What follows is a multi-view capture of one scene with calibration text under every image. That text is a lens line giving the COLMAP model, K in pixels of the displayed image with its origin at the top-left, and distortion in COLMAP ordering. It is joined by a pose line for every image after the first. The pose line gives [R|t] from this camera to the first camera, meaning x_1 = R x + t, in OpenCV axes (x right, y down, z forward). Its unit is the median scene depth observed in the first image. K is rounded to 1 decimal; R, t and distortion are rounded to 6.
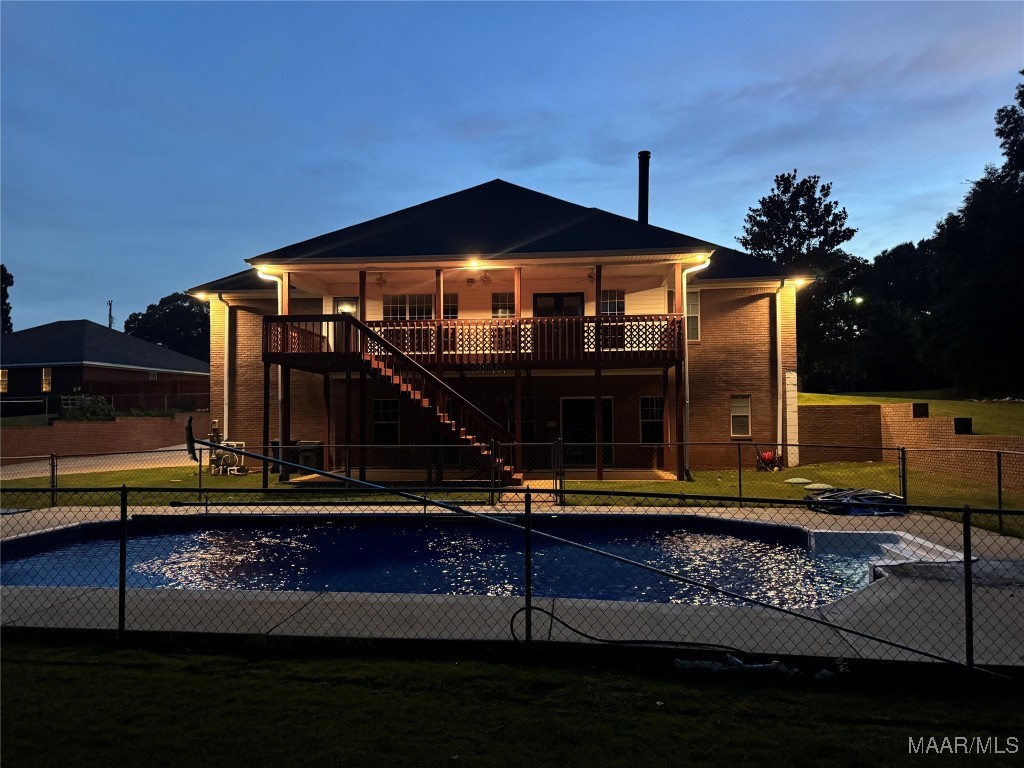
lens RADIAL K [[767.5, 0, 512.0], [0, 767.5, 384.0], [0, 0, 1]] dist [0.032915, -0.003412]
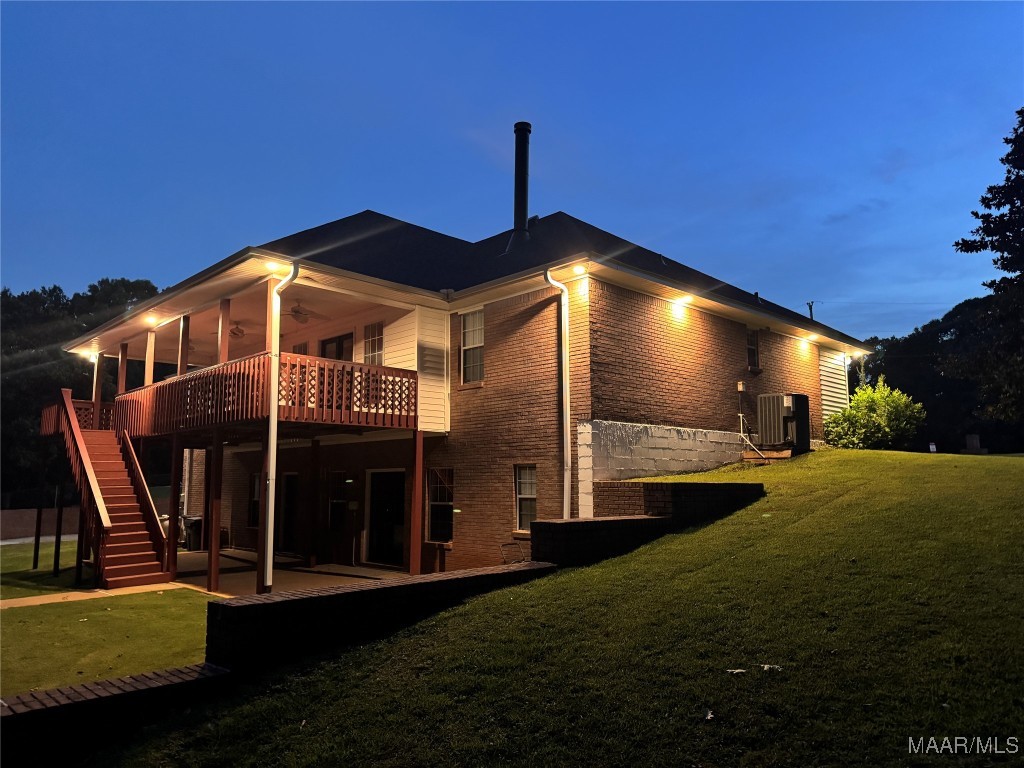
lens RADIAL K [[767.5, 0, 512.0], [0, 767.5, 384.0], [0, 0, 1]] dist [0.032915, -0.003412]
pose [[0.781802, -0.079733, -0.618408, 0.676435], [0.038800, 0.996089, -0.079377, -0.001602], [0.622319, 0.038063, 0.781838, 0.509398]]
